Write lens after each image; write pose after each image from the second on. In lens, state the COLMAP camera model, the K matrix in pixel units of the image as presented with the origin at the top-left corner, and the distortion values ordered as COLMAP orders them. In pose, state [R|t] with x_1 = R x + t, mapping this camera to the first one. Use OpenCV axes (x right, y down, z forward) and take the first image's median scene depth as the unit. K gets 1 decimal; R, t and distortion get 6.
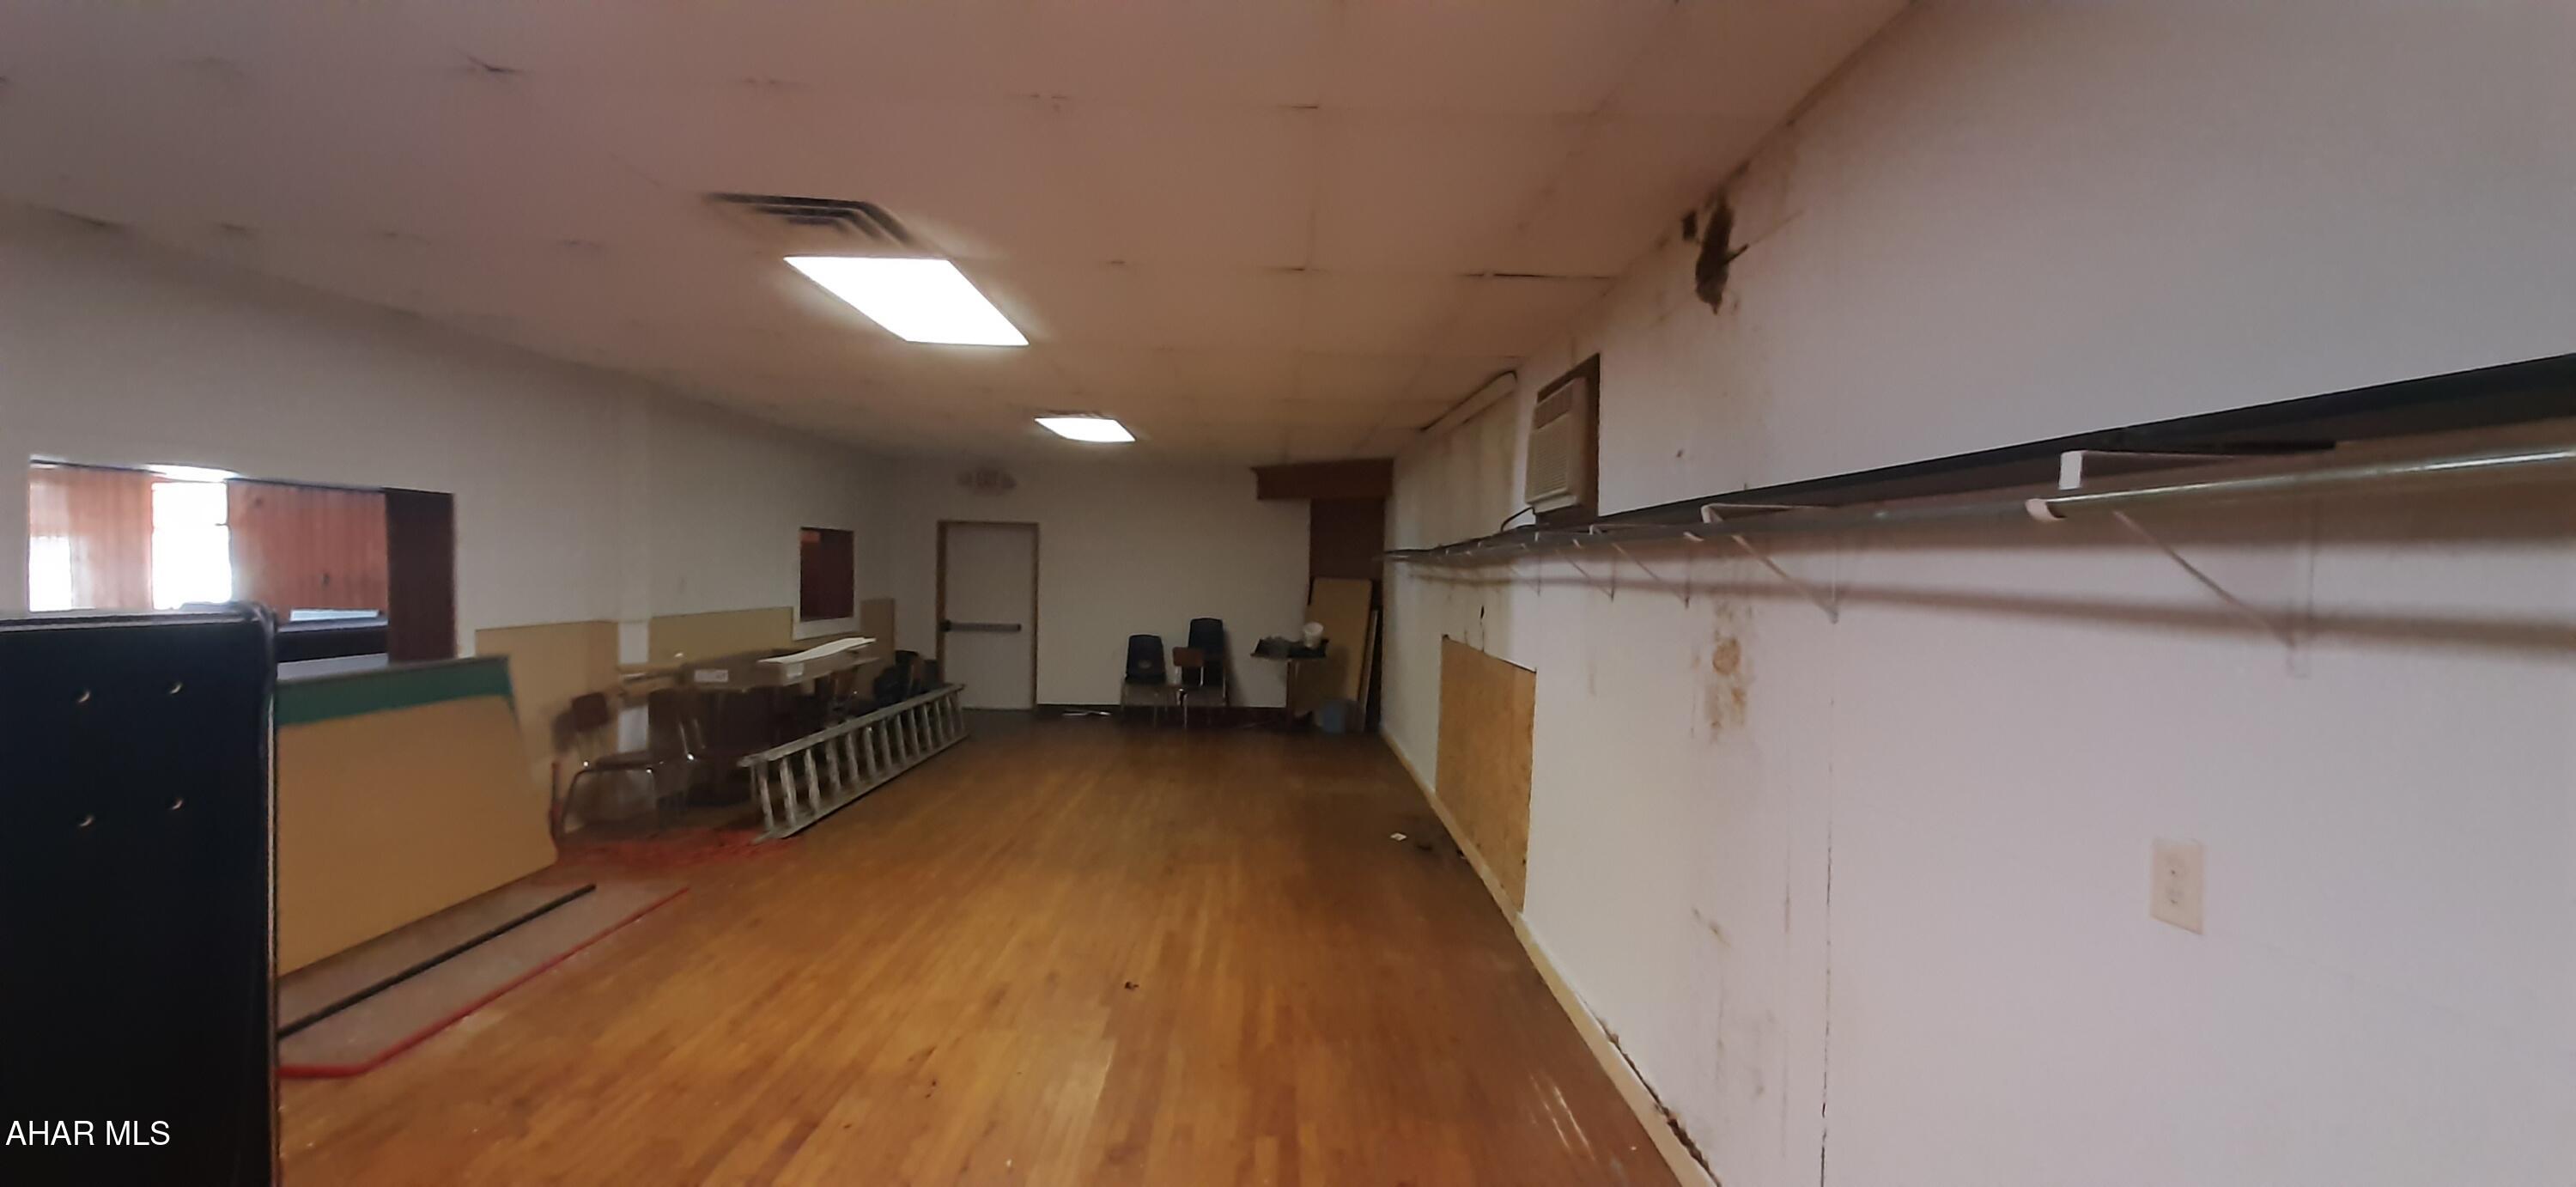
lens RADIAL K [[950.5, 0, 1288.0], [0, 950.5, 593.5], [0, 0, 1]] dist [-0.000107, 0.000002]
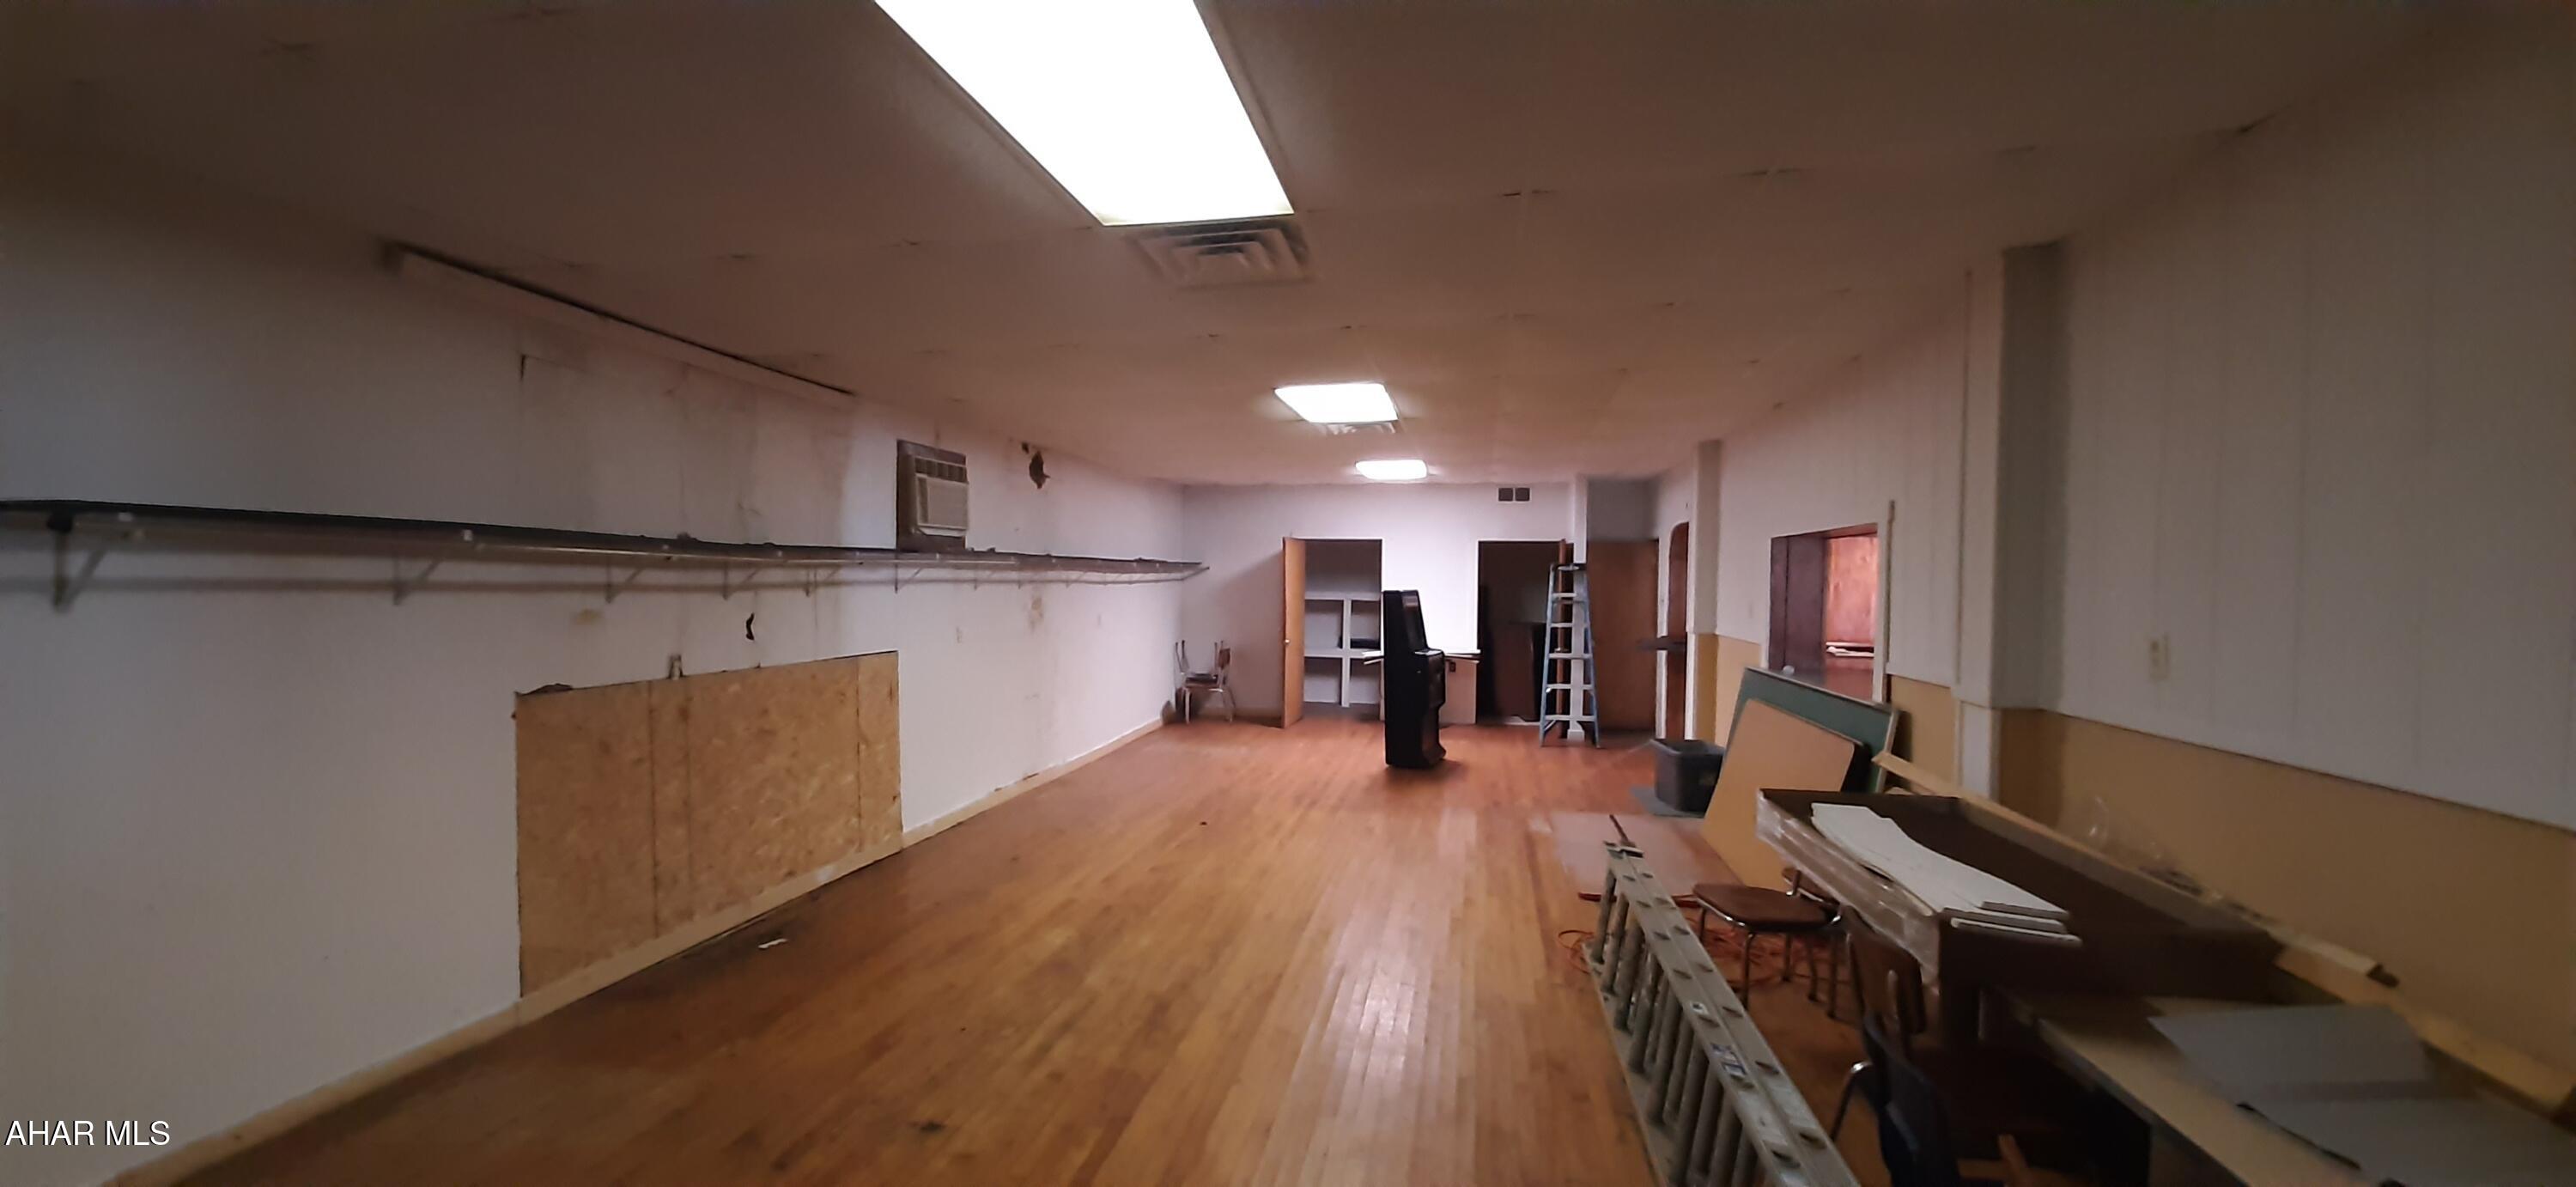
lens RADIAL K [[950.5, 0, 1288.0], [0, 950.5, 593.5], [0, 0, 1]] dist [-0.000107, 0.000002]
pose [[-0.977156, -0.024608, 0.211096, -0.871062], [-0.015705, 0.998919, 0.043753, -0.100592], [-0.211944, 0.039438, -0.976486, 3.430726]]
